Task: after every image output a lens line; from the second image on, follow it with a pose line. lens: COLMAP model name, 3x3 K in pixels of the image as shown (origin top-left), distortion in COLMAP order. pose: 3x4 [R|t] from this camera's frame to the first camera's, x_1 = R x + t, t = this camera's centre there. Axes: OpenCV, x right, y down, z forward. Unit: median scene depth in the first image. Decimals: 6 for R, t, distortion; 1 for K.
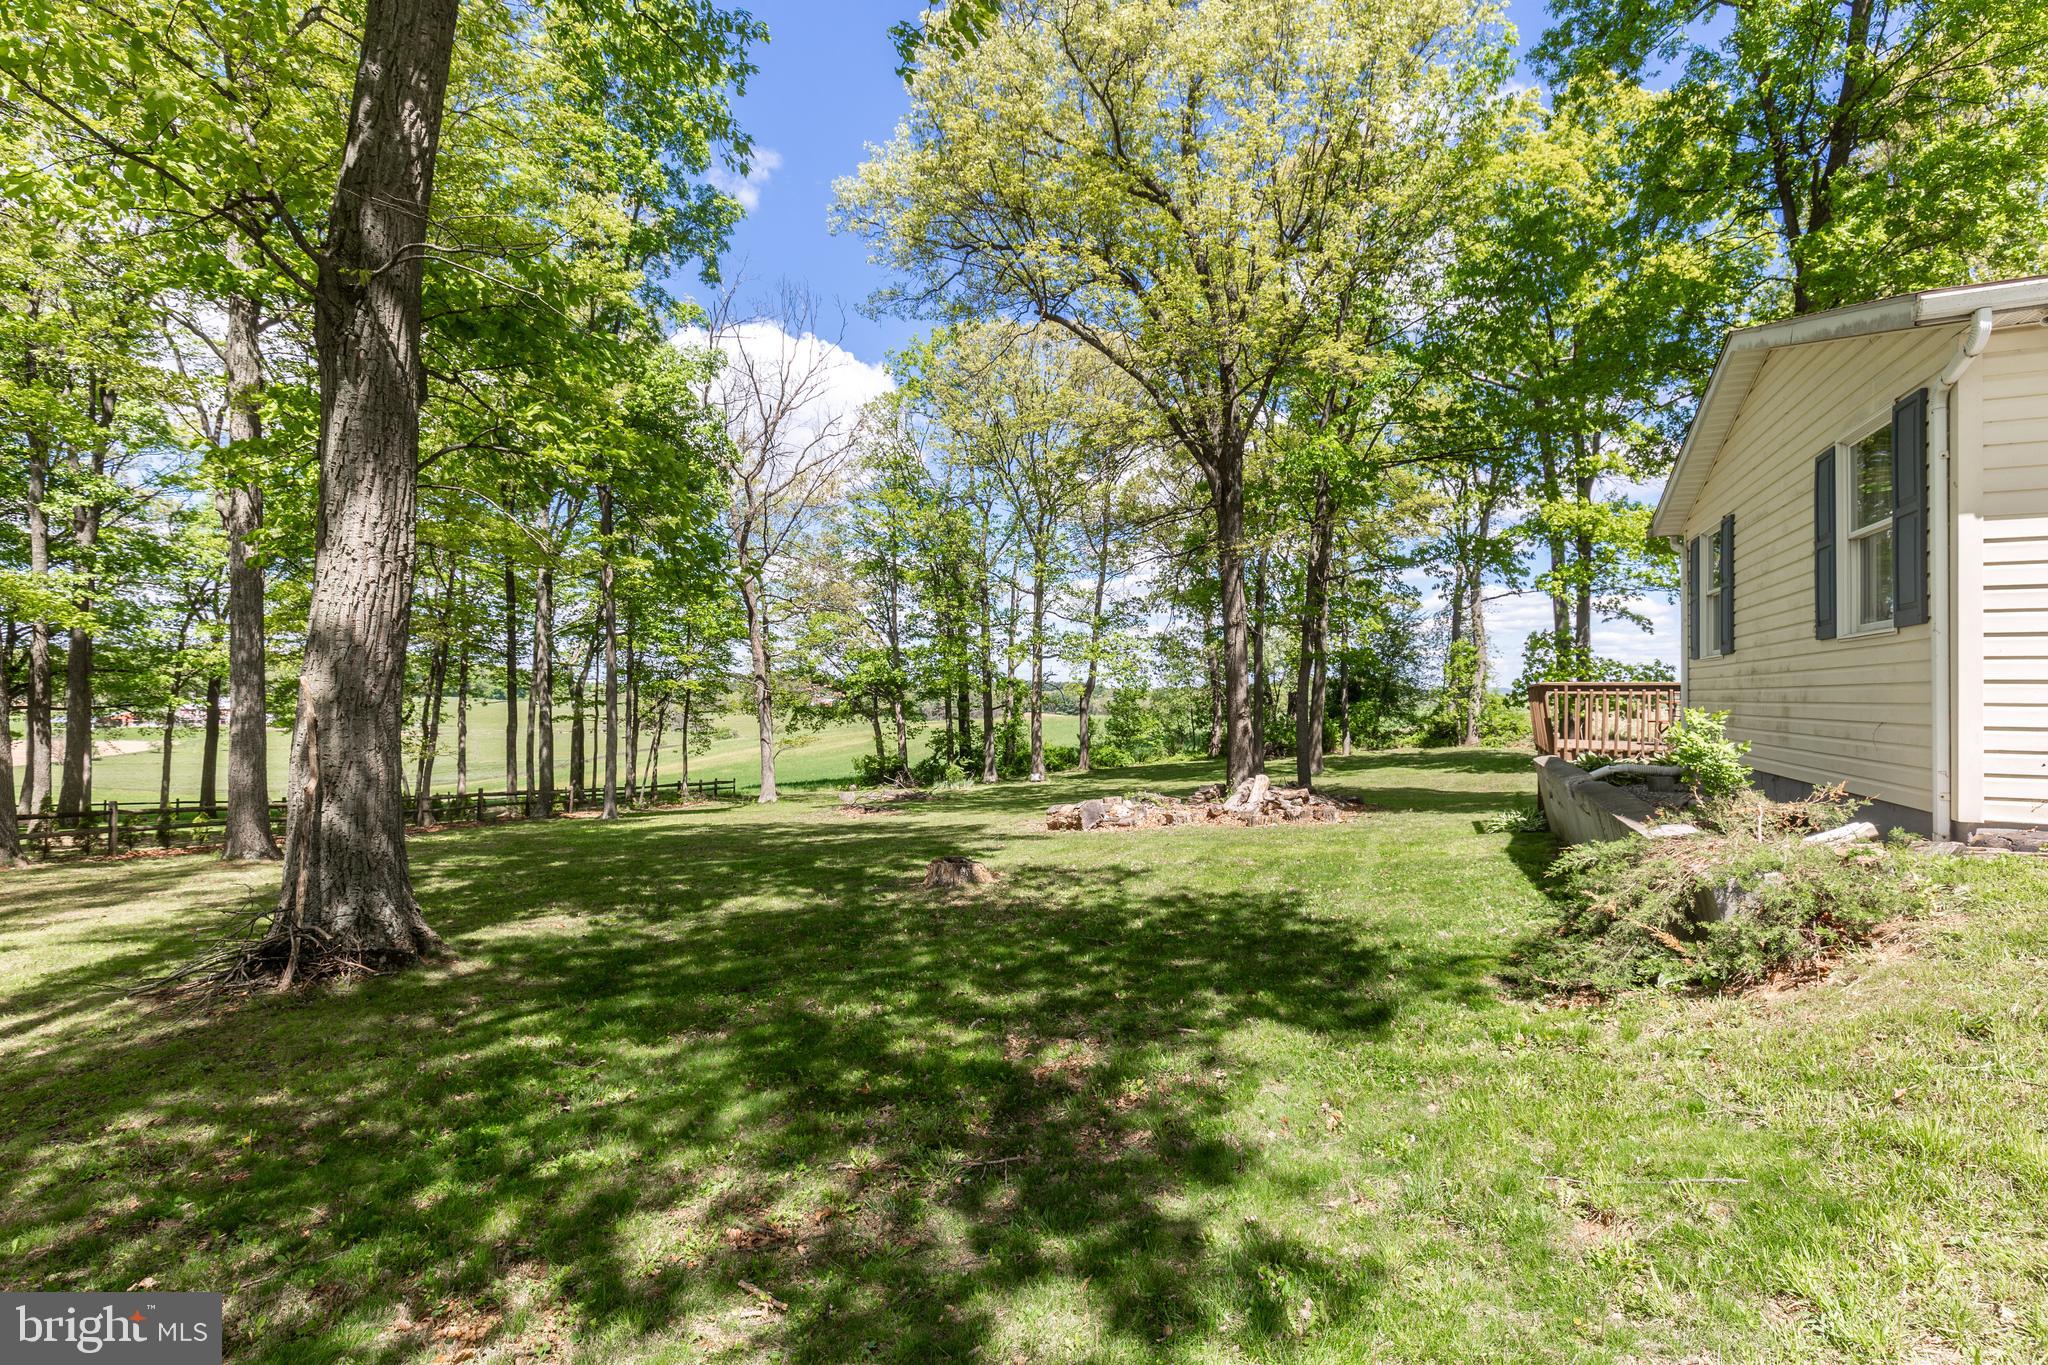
lens RADIAL K [[902.7, 0, 1024.0], [0, 902.7, 682.5], [0, 0, 1]] dist [0.000129, -0.000318]
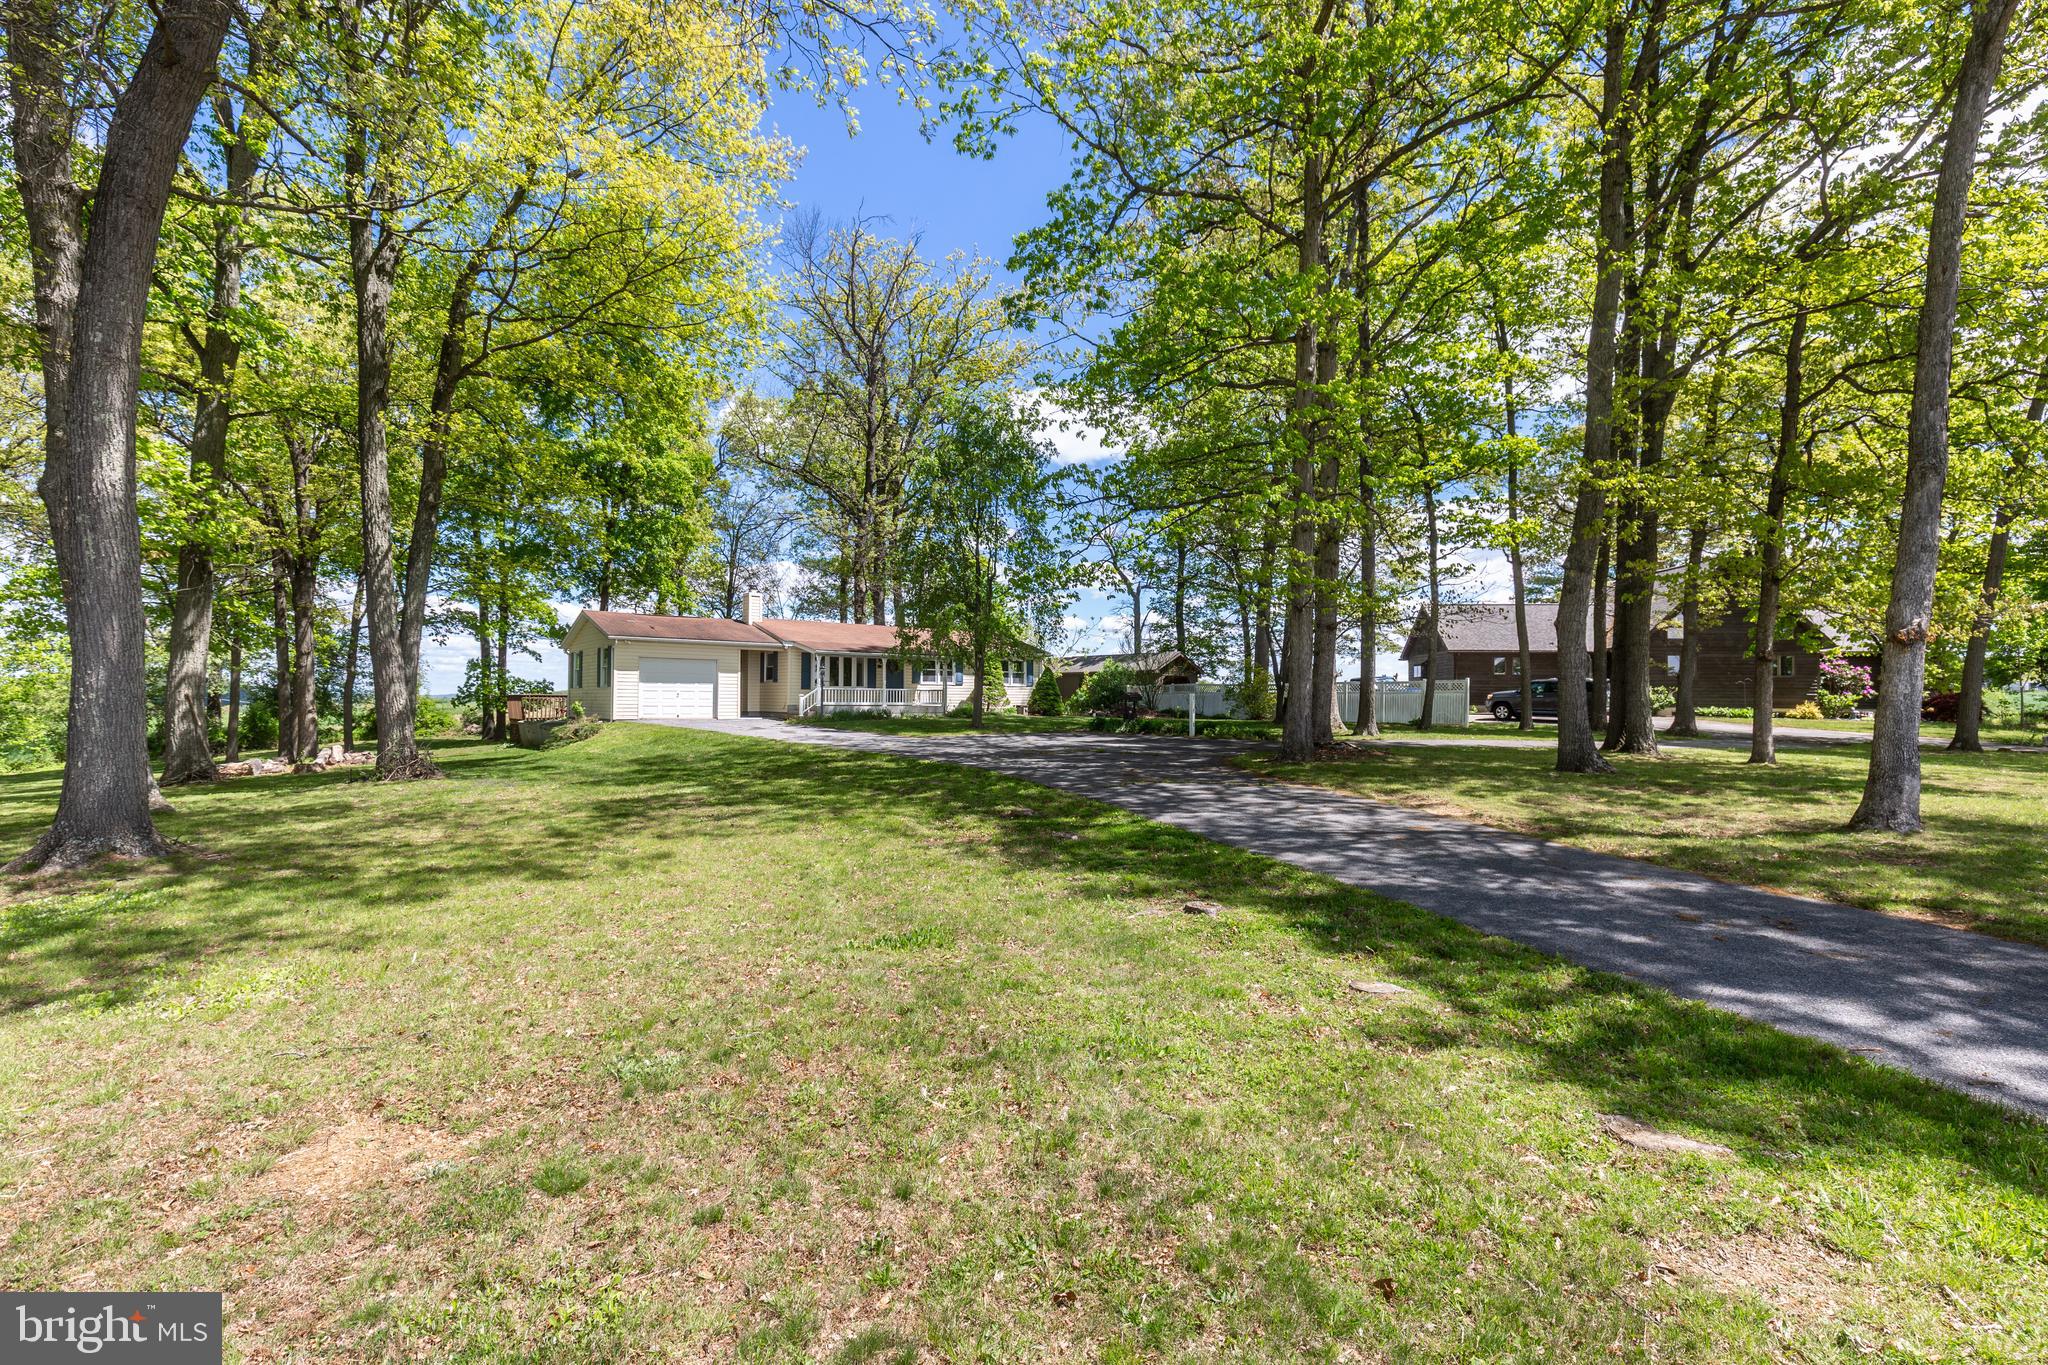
lens RADIAL K [[927.3, 0, 999.6], [0, 927.3, 682.4], [0, 0, 1]] dist [0.073253, -0.000018]
pose [[0.469613, 0.017684, 0.882695, -0.328332], [-0.015023, 0.999815, -0.012038, -0.006035], [-0.882744, -0.007608, 0.469792, -0.420433]]
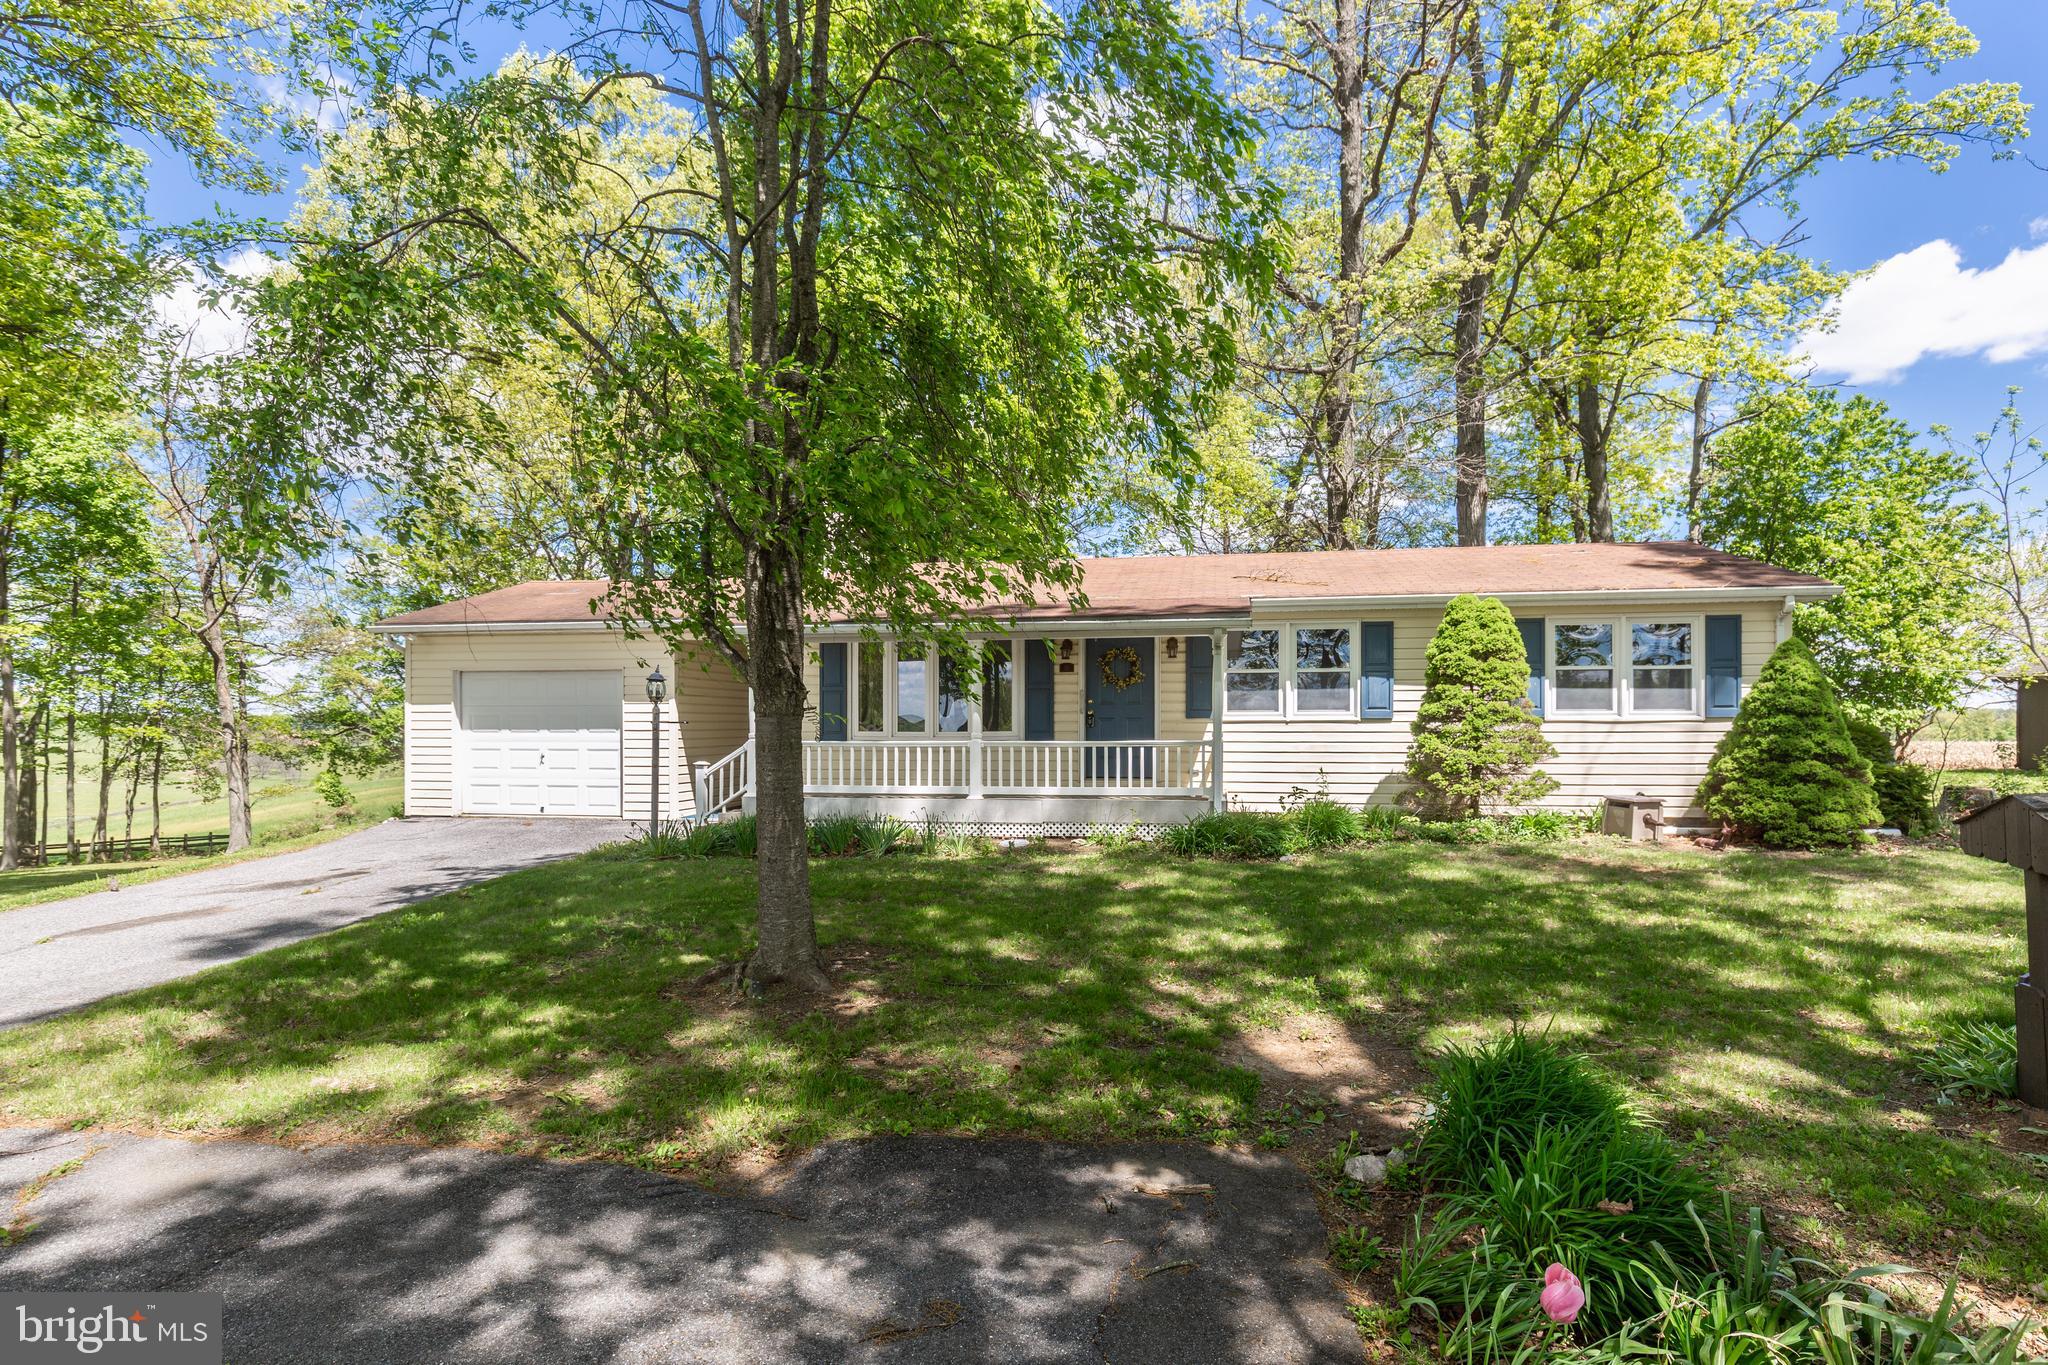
lens RADIAL K [[1054.3, 0, 1042.4], [0, 1054.3, 725.4], [0, 0, 1]] dist [0.000583, -0.000060]
pose [[0.966335, -0.003885, 0.257257, 0.202880], [0.001144, 0.999941, 0.010806, -0.014331], [-0.257284, -0.010148, 0.966283, -0.248105]]
